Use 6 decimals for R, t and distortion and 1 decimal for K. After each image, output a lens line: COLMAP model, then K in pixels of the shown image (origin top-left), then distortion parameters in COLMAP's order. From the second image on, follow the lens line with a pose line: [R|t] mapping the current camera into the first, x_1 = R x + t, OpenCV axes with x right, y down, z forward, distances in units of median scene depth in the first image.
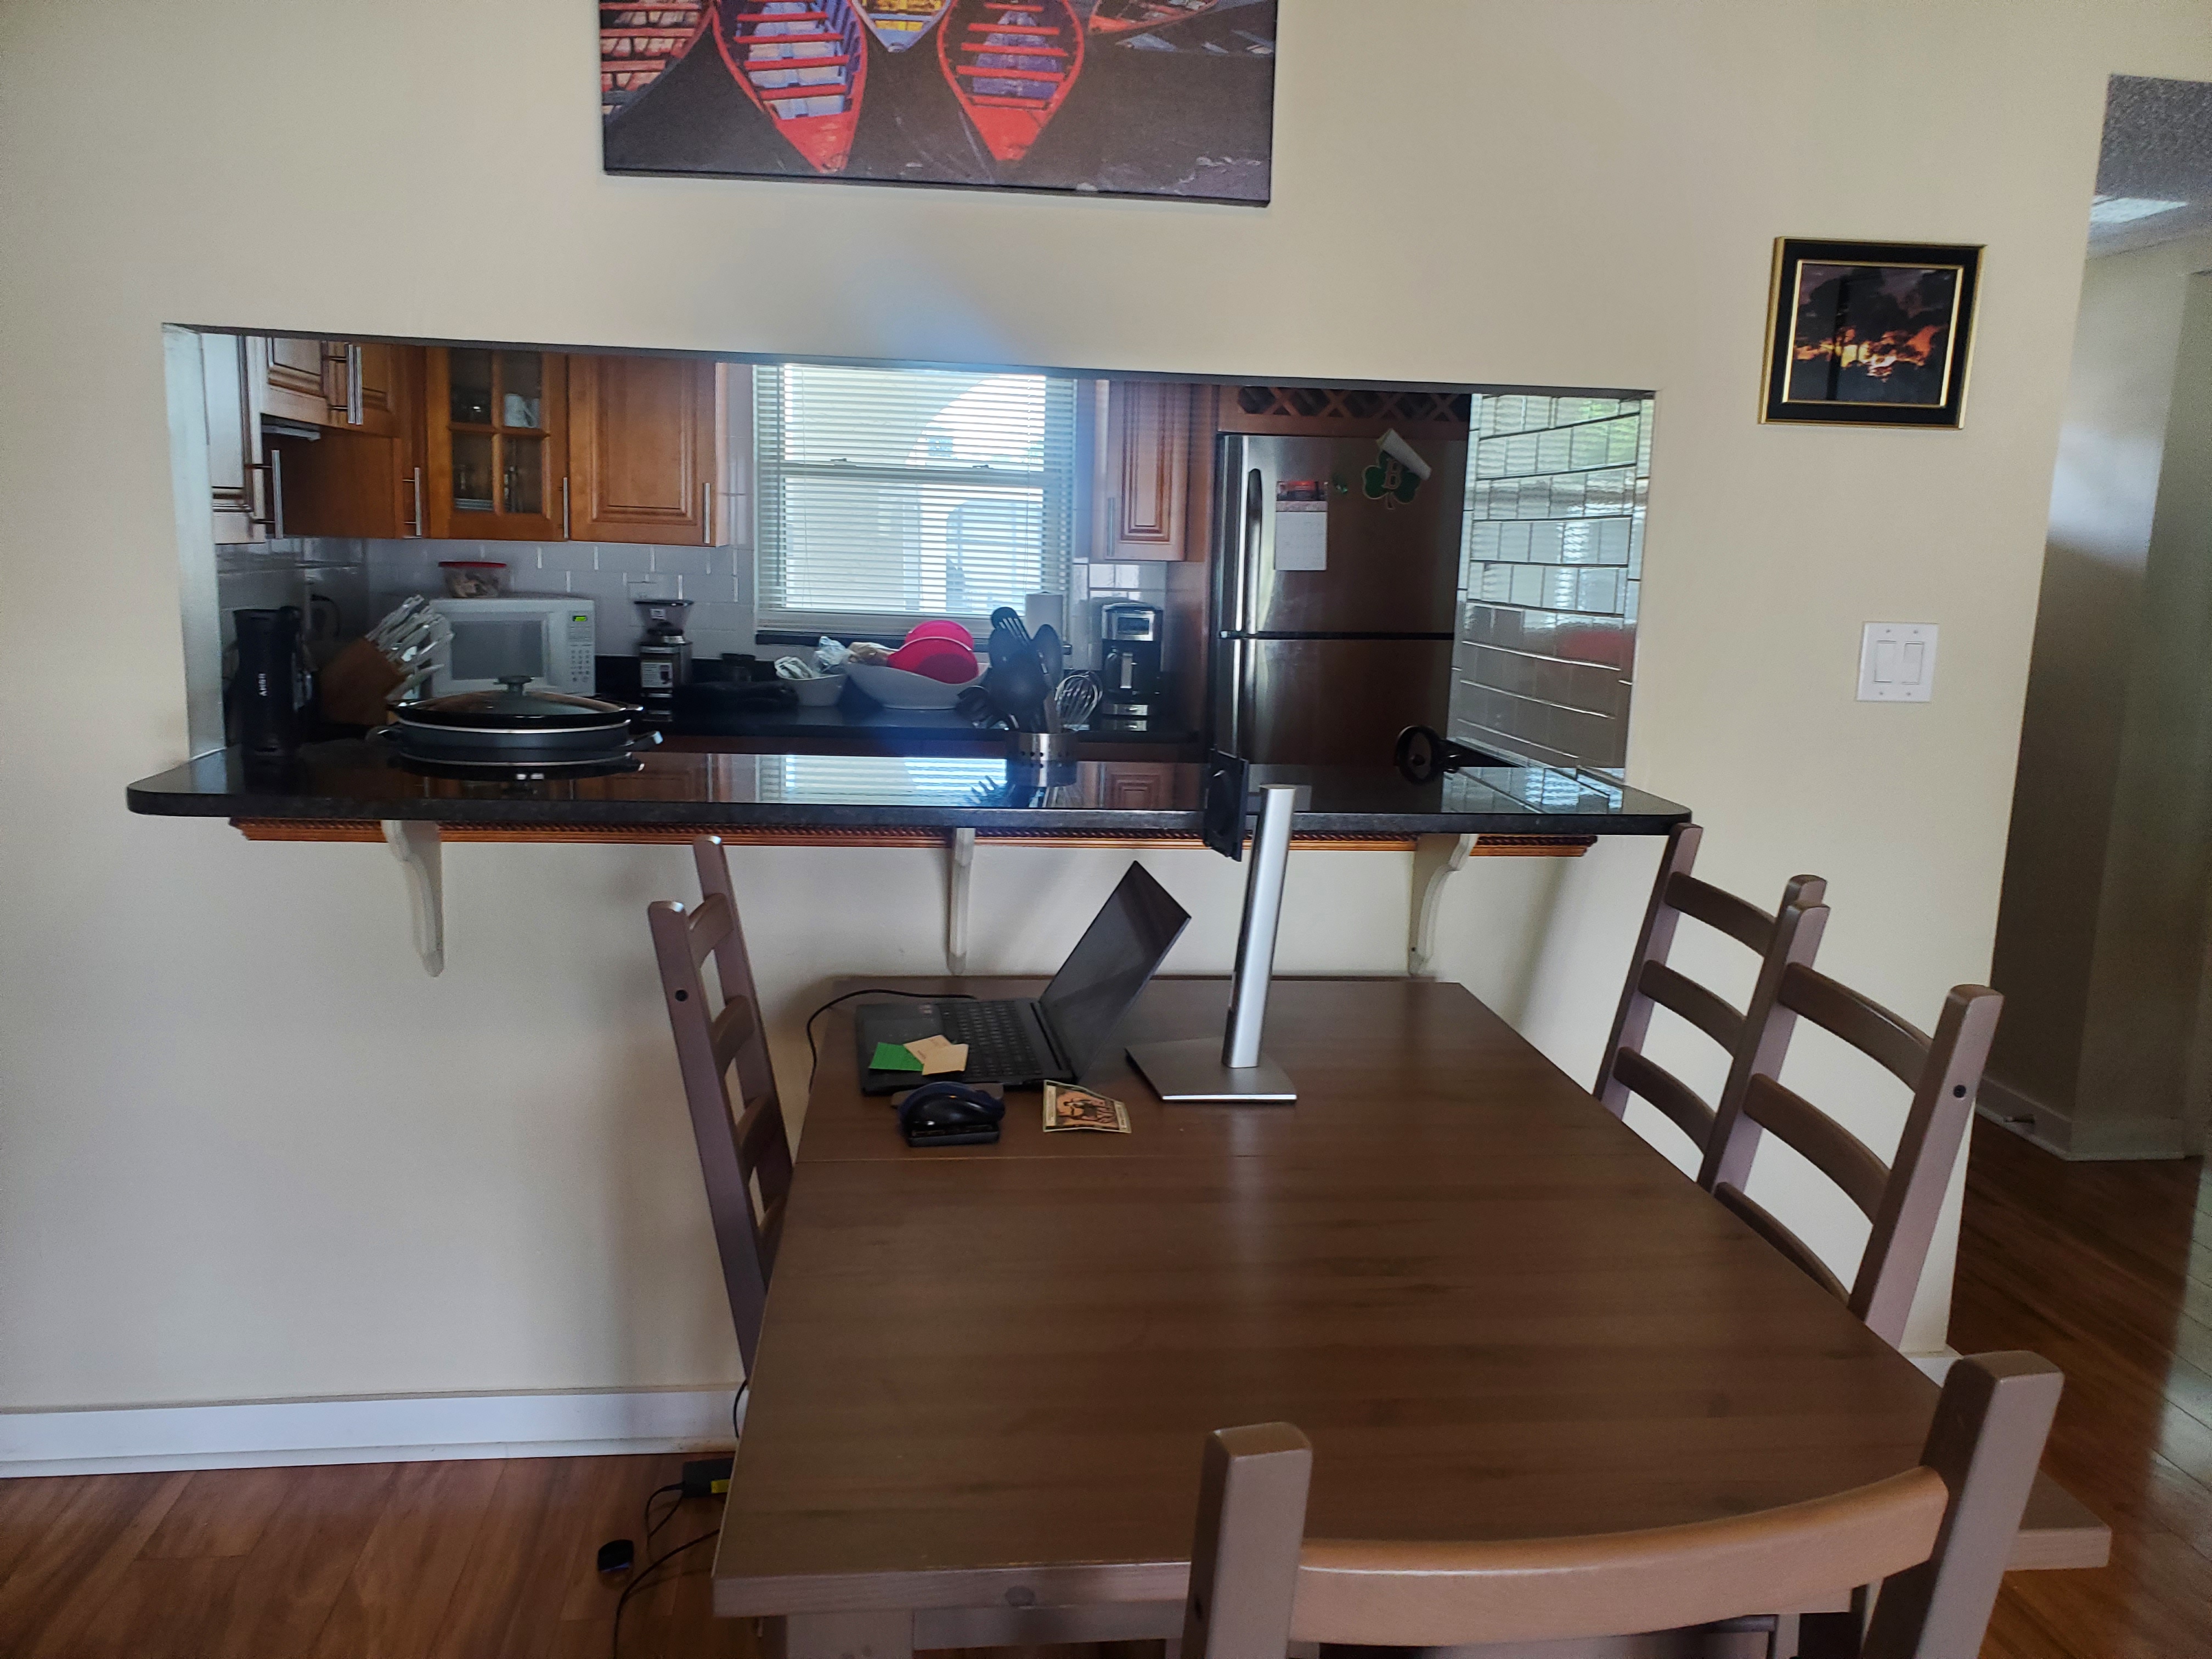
lens RADIAL K [[1690.7, 0, 1087.6], [0, 1690.7, 849.5], [0, 0, 1]] dist [0.033180, -0.050308]
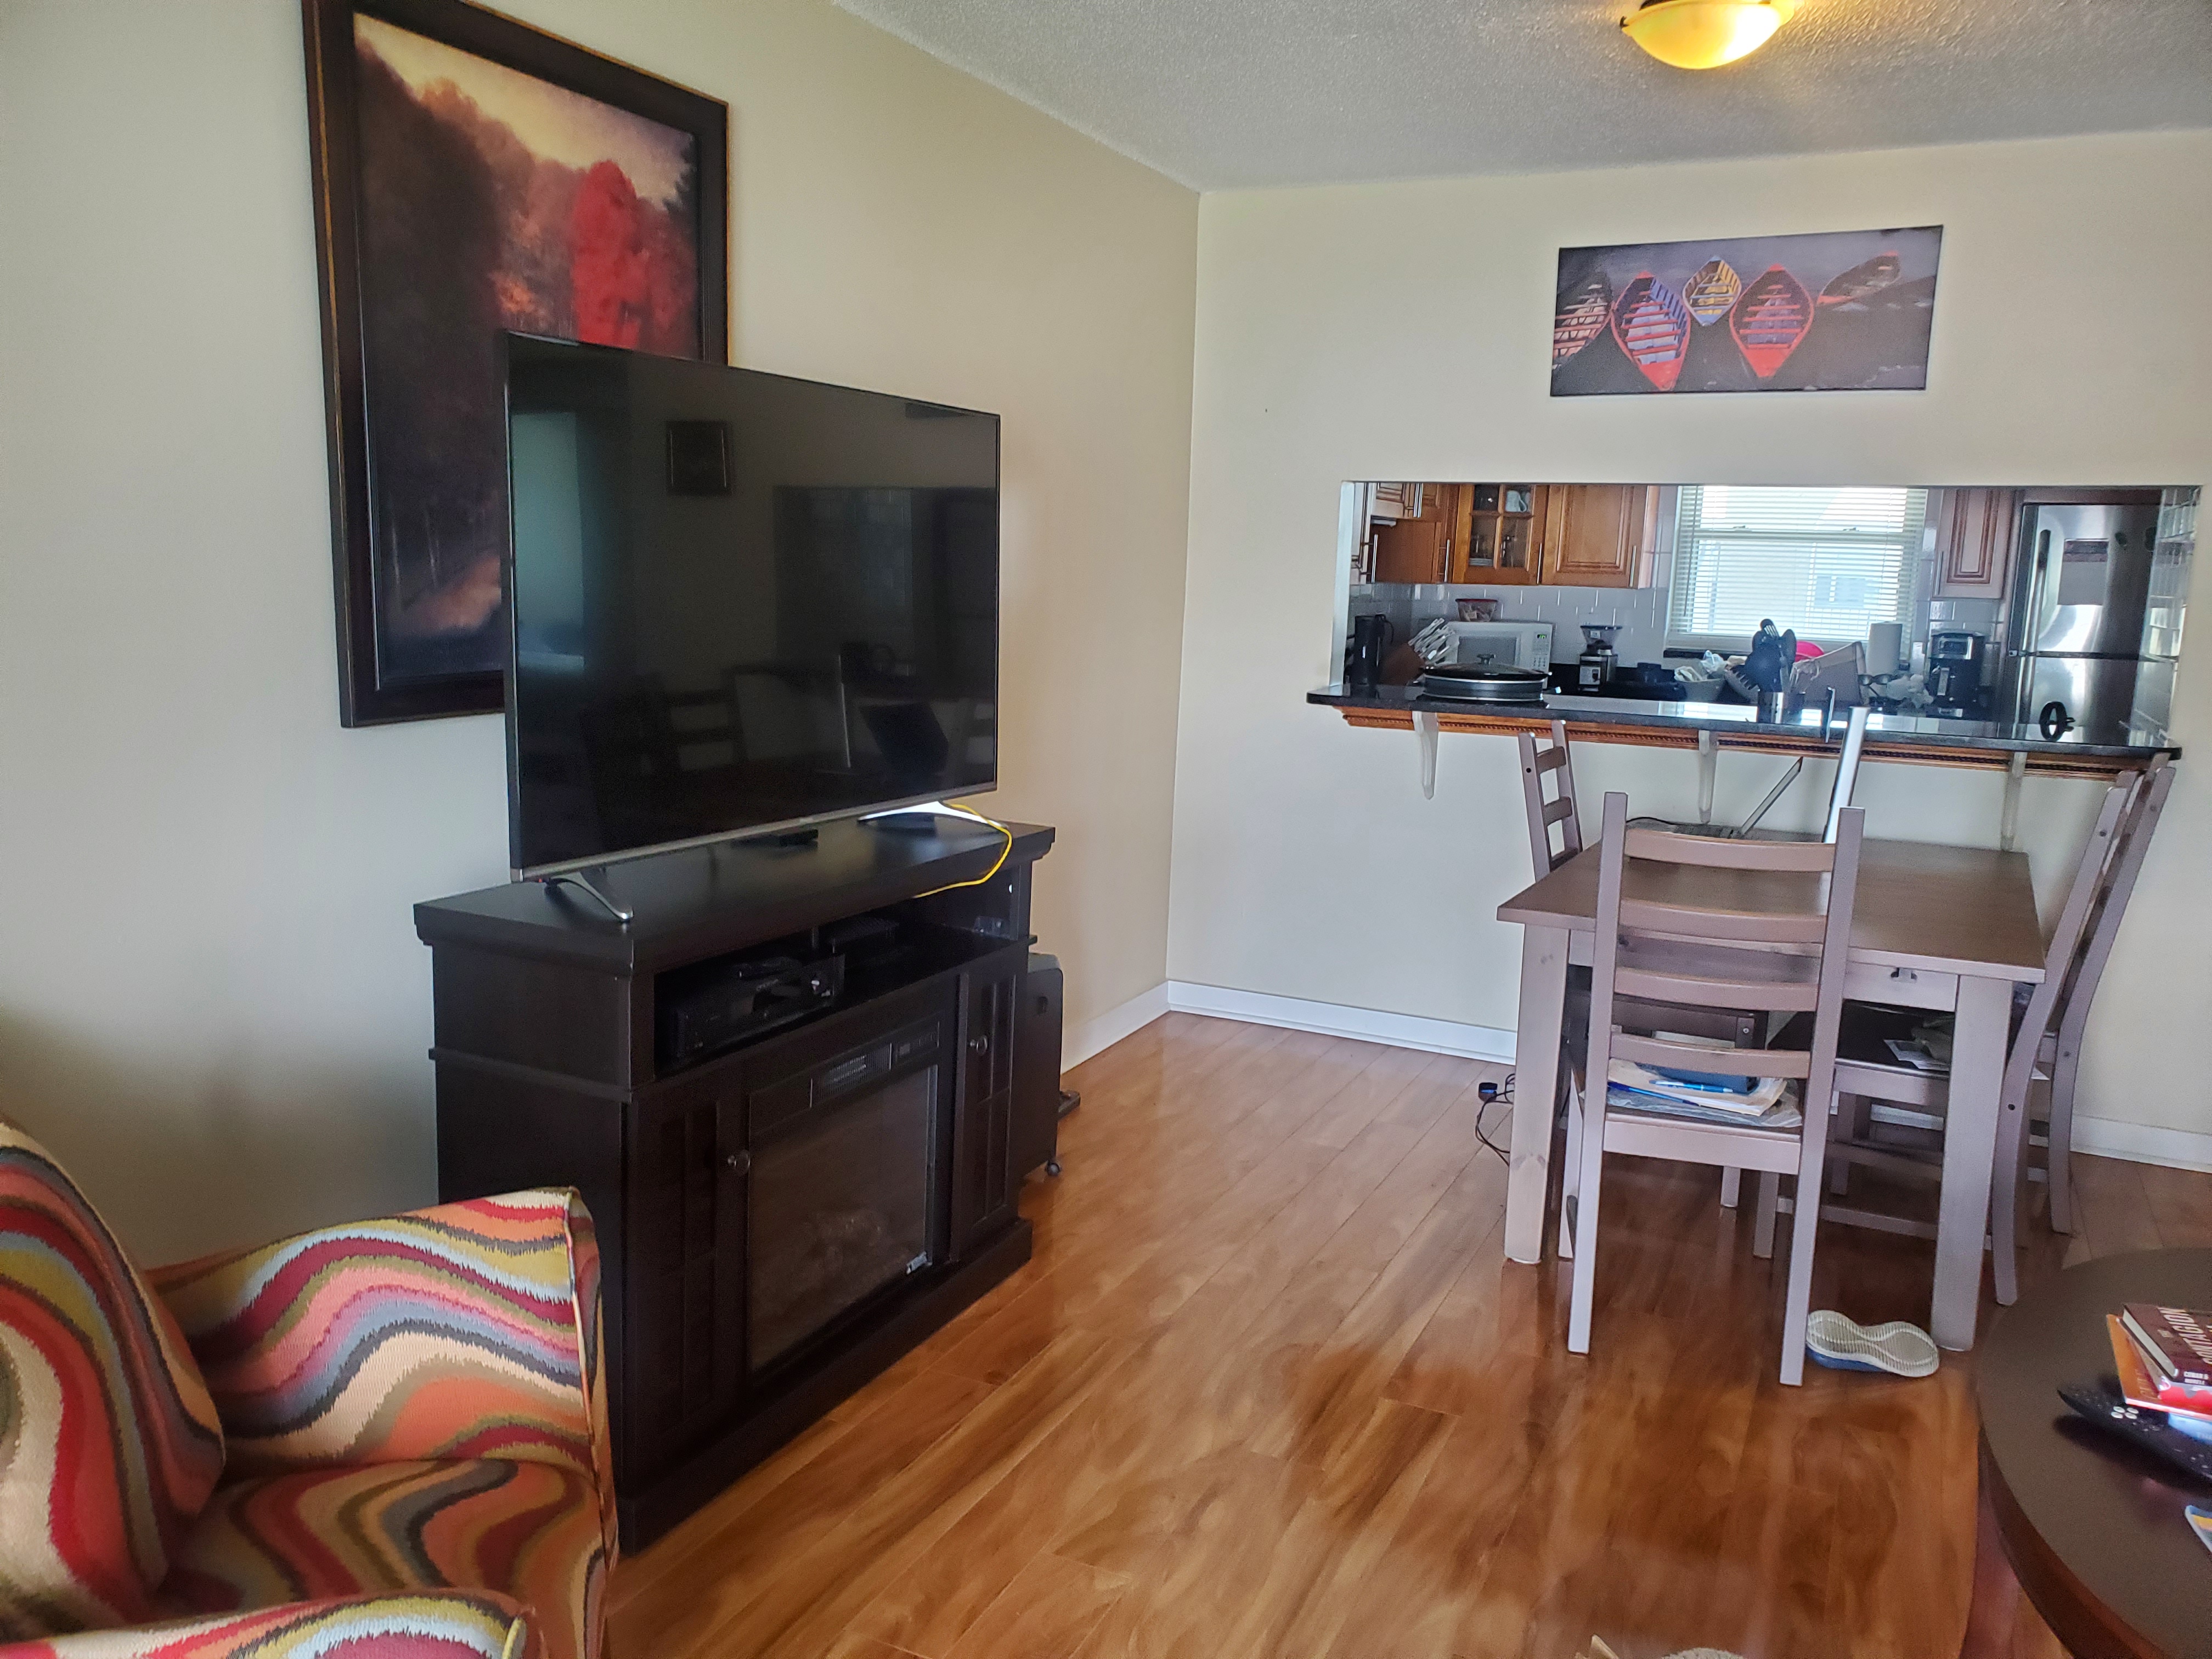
lens RADIAL K [[1690.7, 0, 1102.7], [0, 1690.7, 837.2], [0, 0, 1]] dist [0.033180, -0.050308]
pose [[0.841958, 0.079674, -0.533628, 0.212382], [-0.099773, 0.994971, -0.008867, 0.104555], [0.530237, 0.060707, 0.845673, -0.524444]]
